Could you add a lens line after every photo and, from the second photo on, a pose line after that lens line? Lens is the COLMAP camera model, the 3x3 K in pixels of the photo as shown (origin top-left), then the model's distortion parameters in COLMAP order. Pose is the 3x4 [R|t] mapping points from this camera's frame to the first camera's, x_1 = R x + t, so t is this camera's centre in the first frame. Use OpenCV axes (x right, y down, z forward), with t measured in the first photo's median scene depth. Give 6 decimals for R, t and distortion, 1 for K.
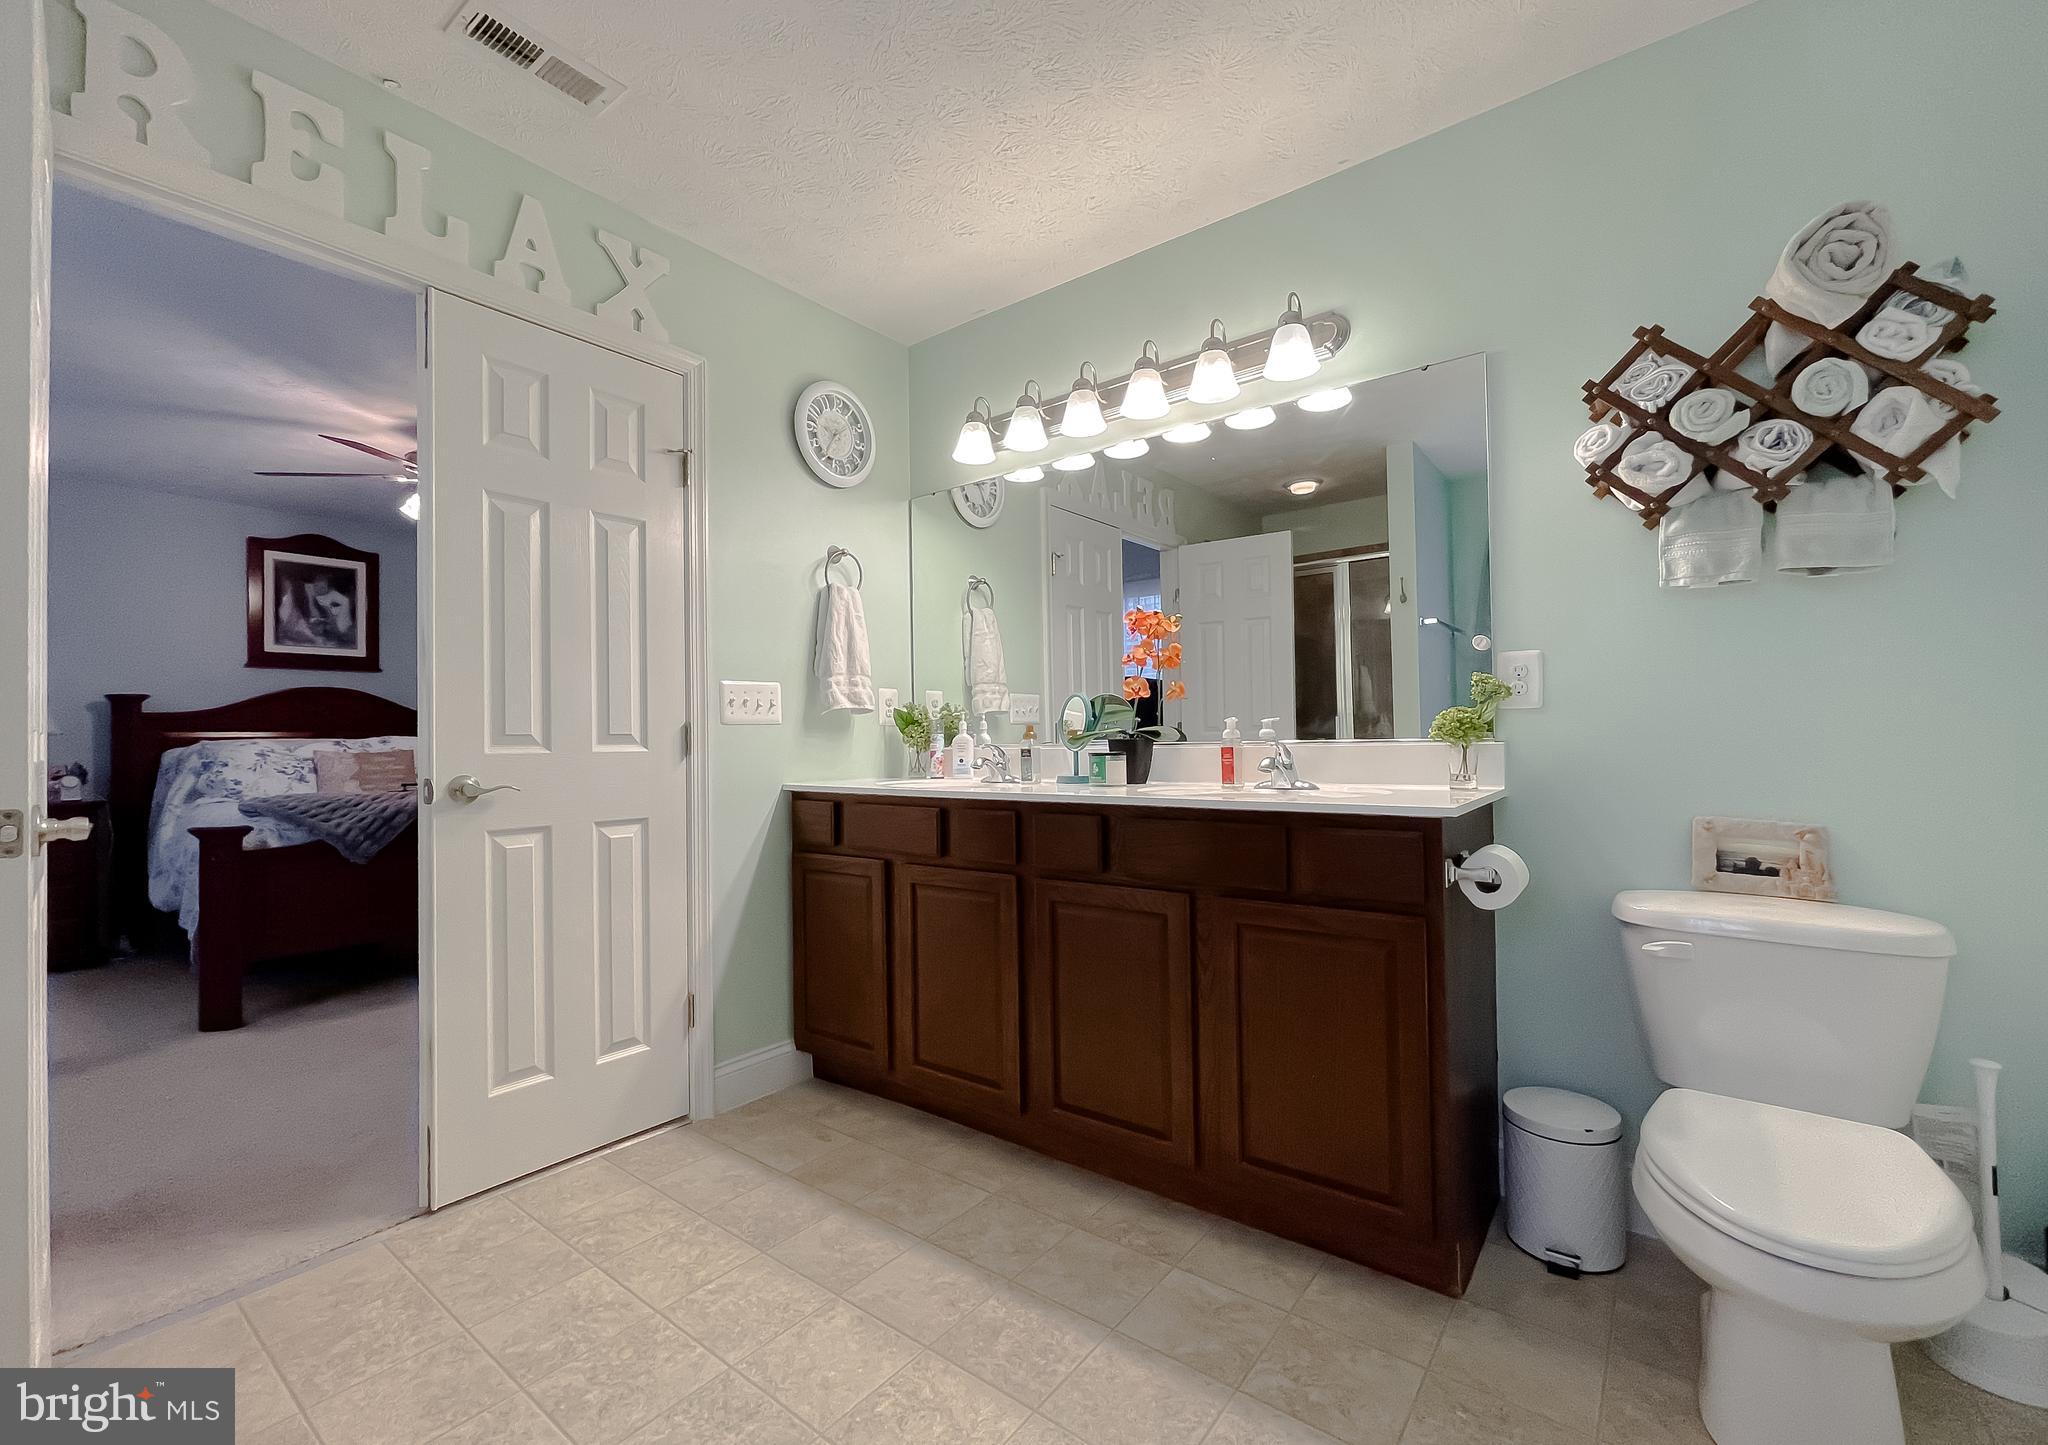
lens RADIAL K [[871.4, 0, 1021.8], [0, 871.4, 727.5], [0, 0, 1]] dist [-0.002584, -0.000187]
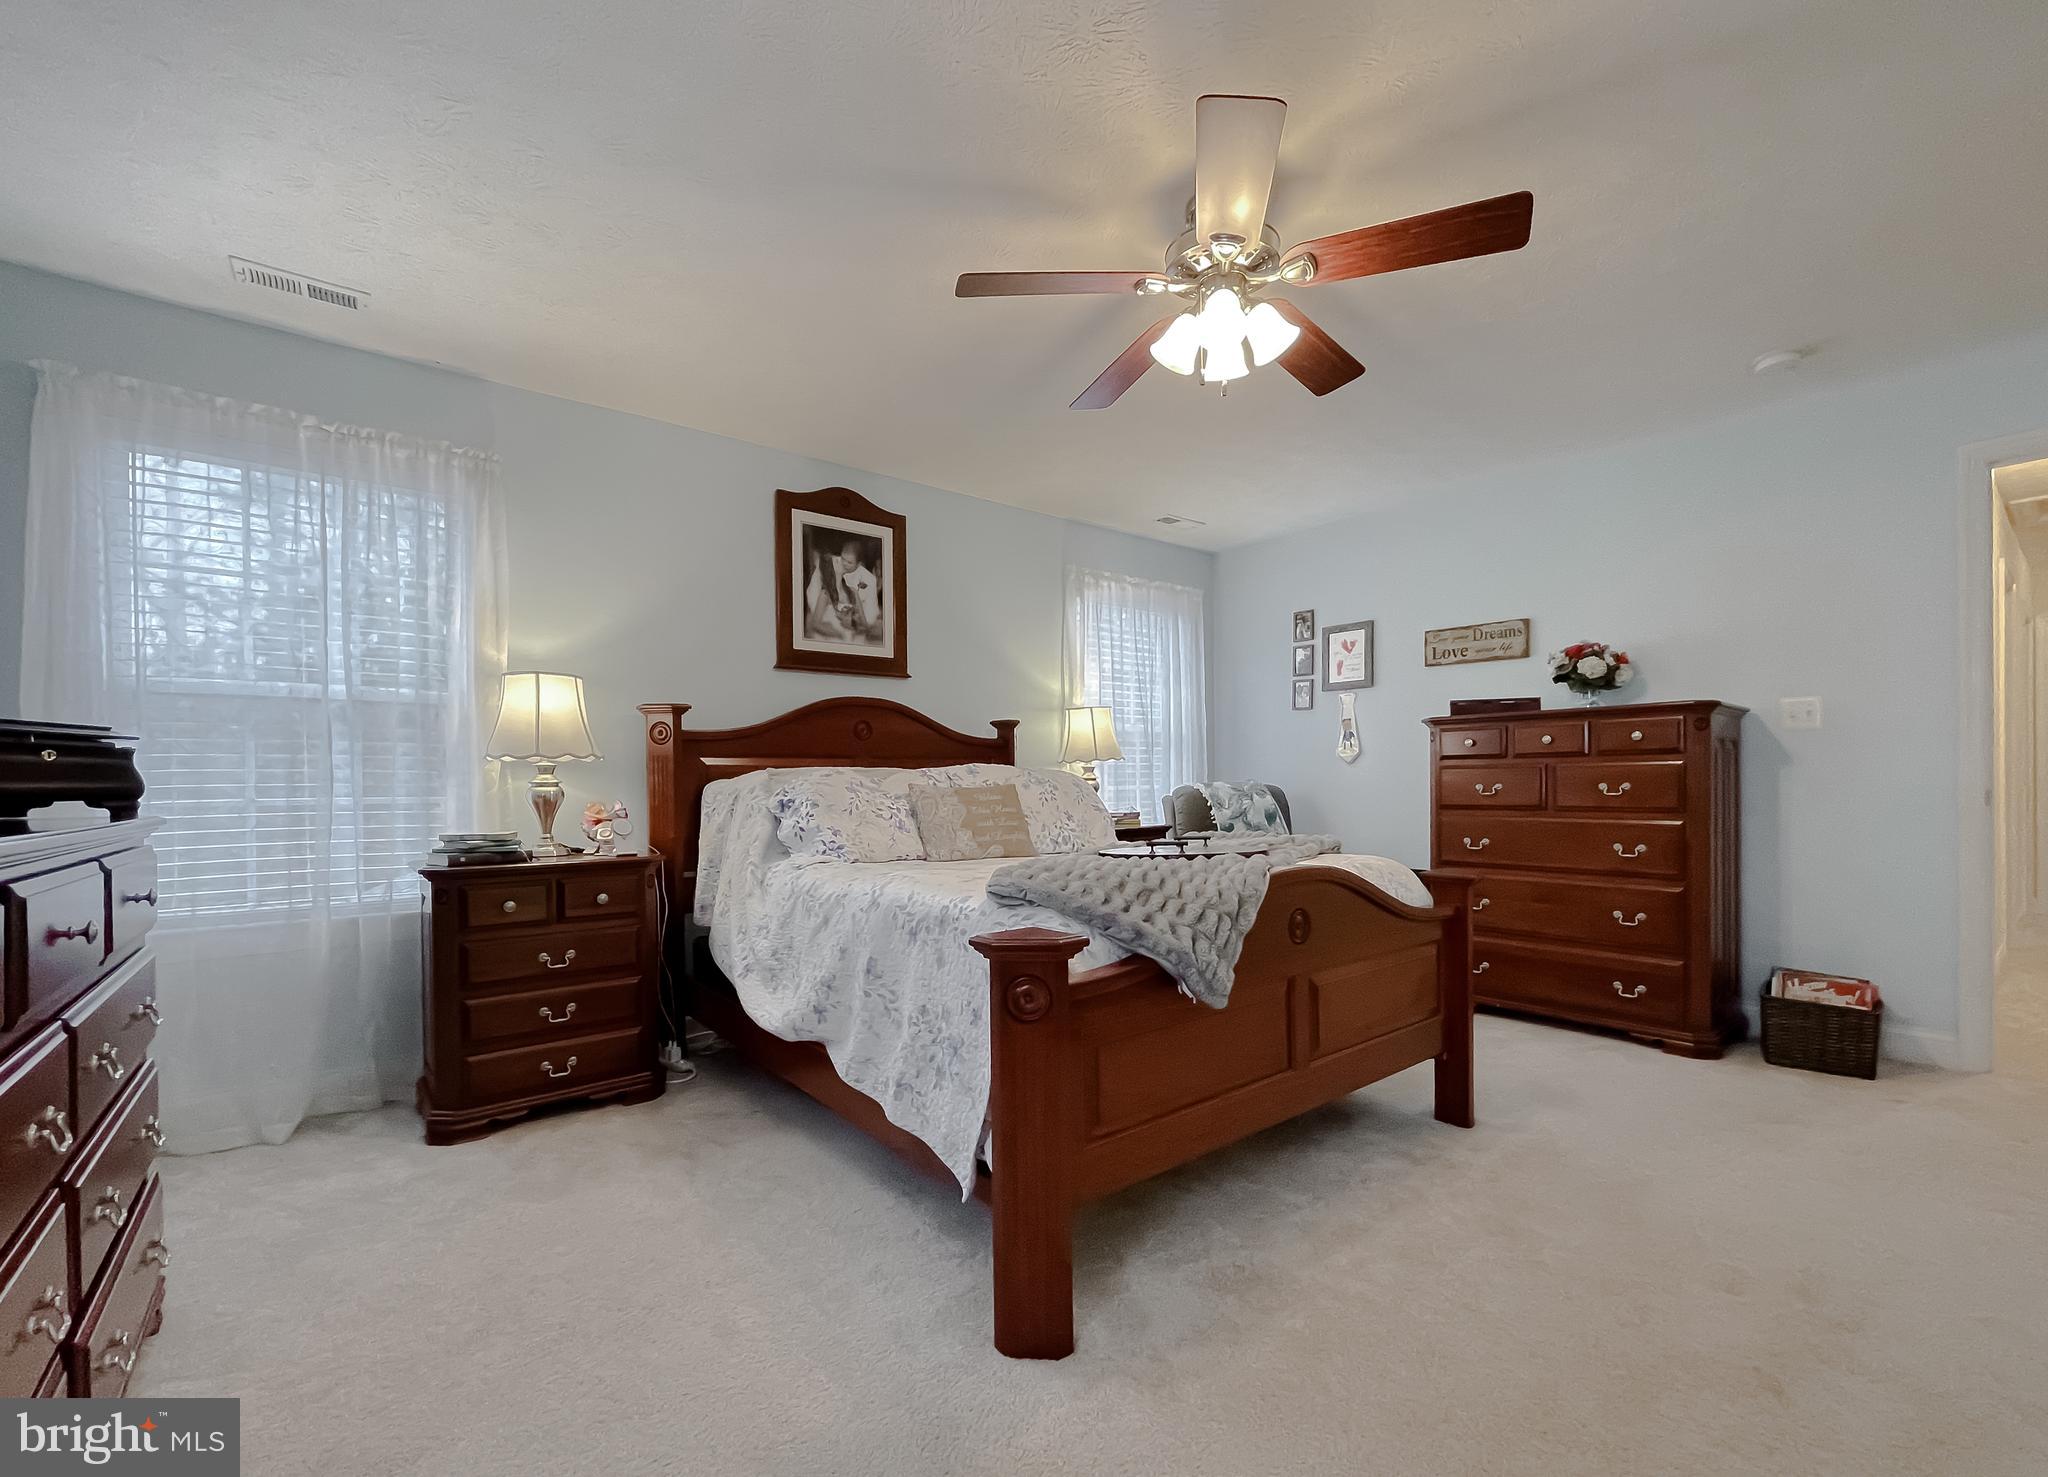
lens RADIAL K [[851.8, 0, 986.7], [0, 851.8, 792.2], [0, 0, 1]] dist [0.001895, -0.000002]
pose [[0.968680, 0.007887, -0.248188, -0.516316], [-0.000039, 0.999500, 0.031608, 0.010406], [0.248313, -0.030608, 0.968196, 0.329467]]
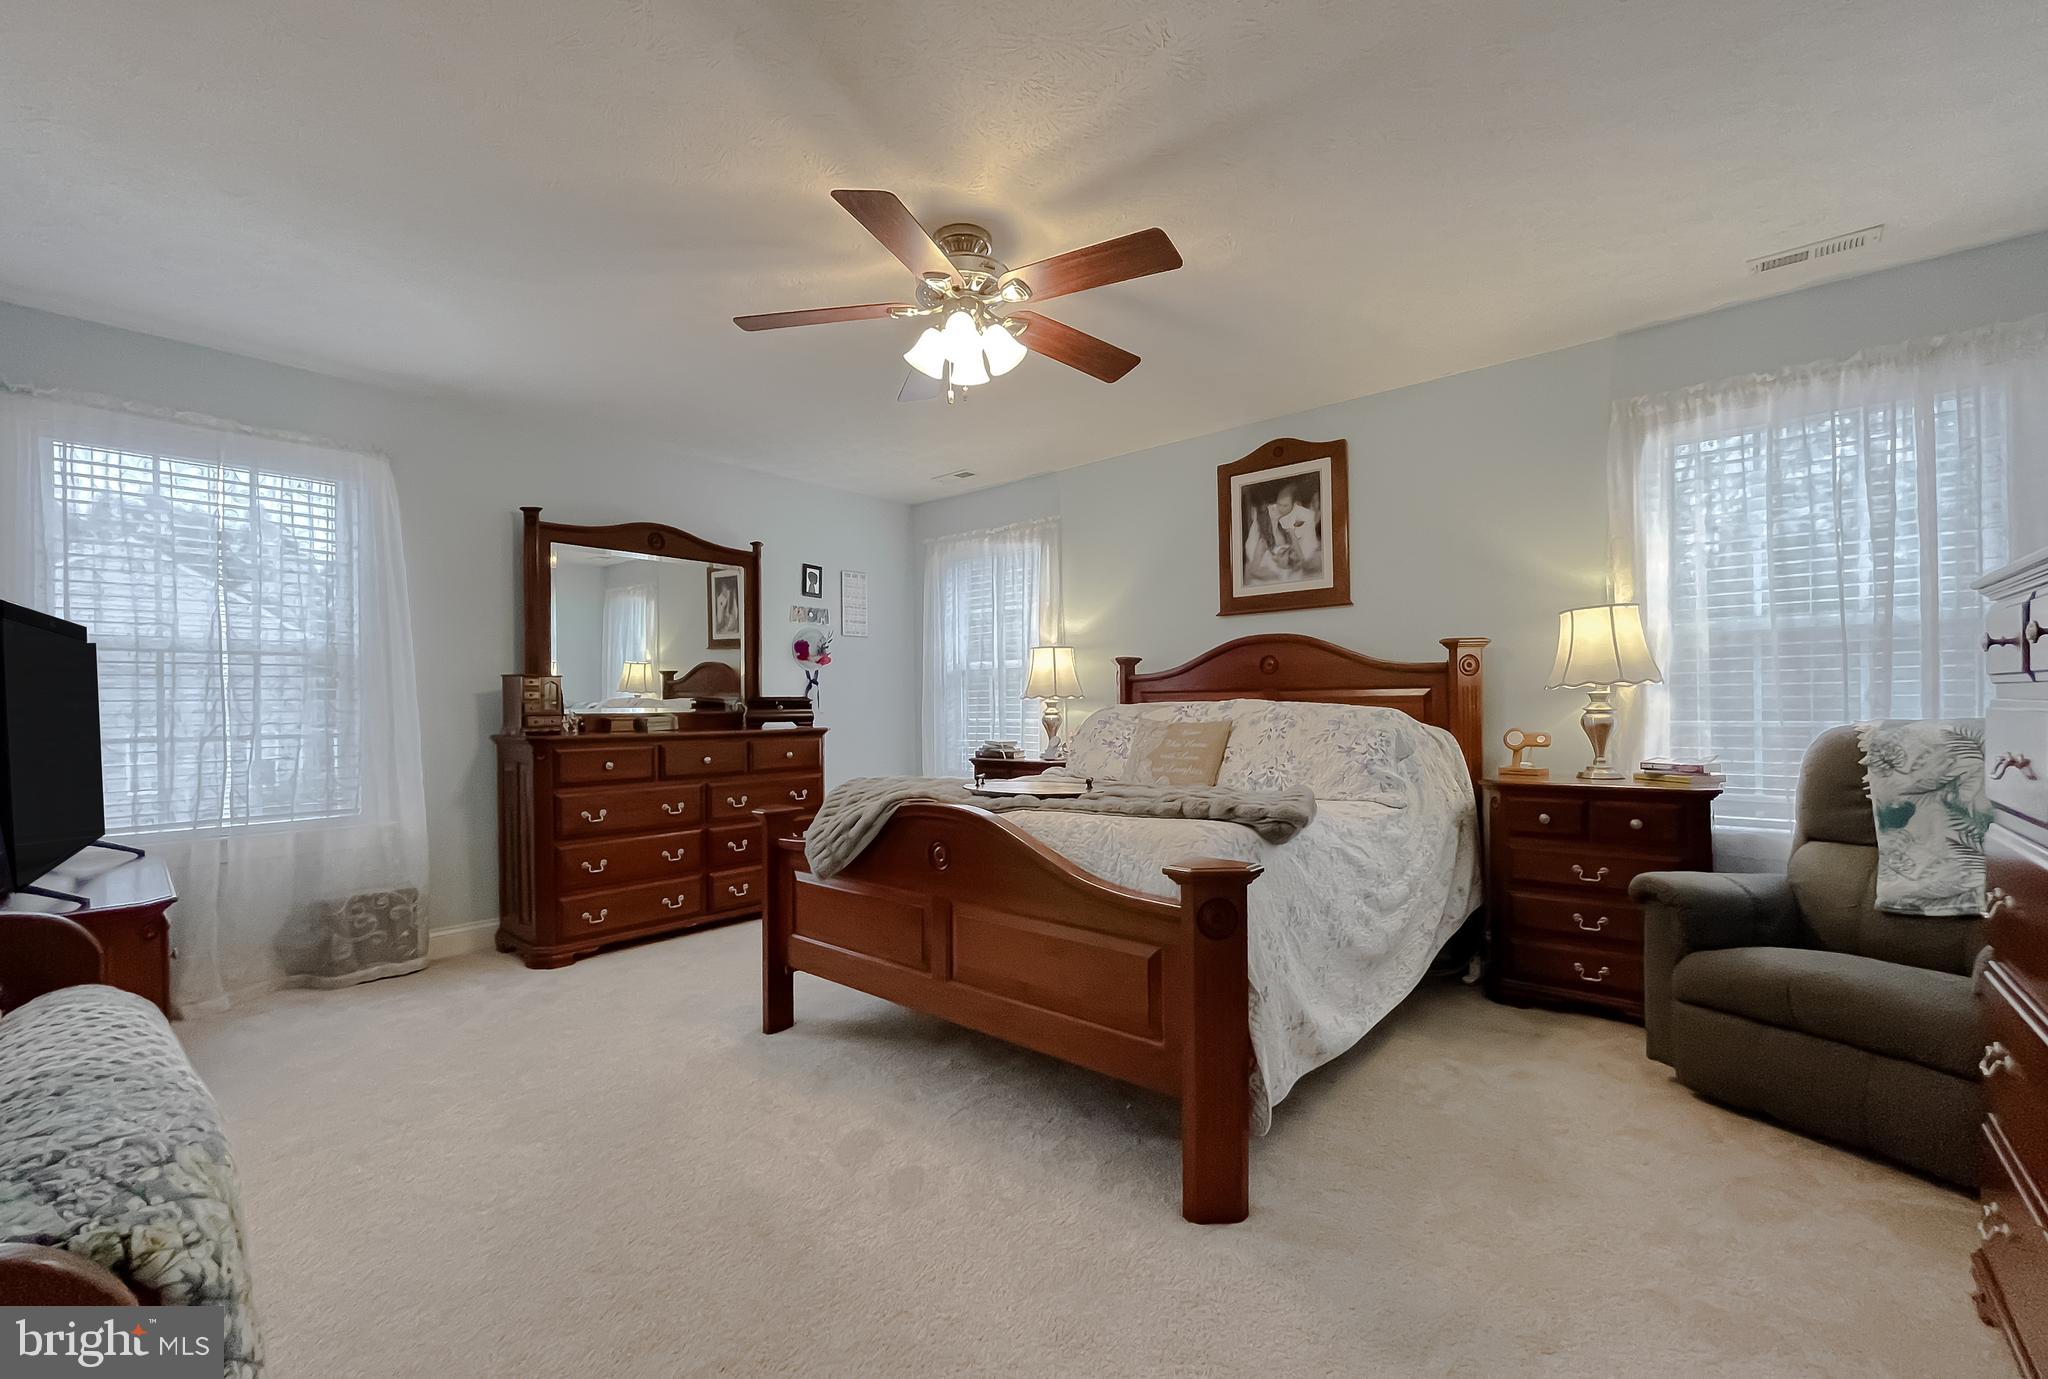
lens RADIAL K [[840.9, 0, 1021.8], [0, 840.9, 694.1], [0, 0, 1]] dist [-0.000629, -0.000015]
pose [[-0.037733, -0.002008, -0.999286, -0.045229], [0.024806, 0.999688, -0.002946, 0.004004], [0.998980, -0.024899, -0.037671, 0.794386]]
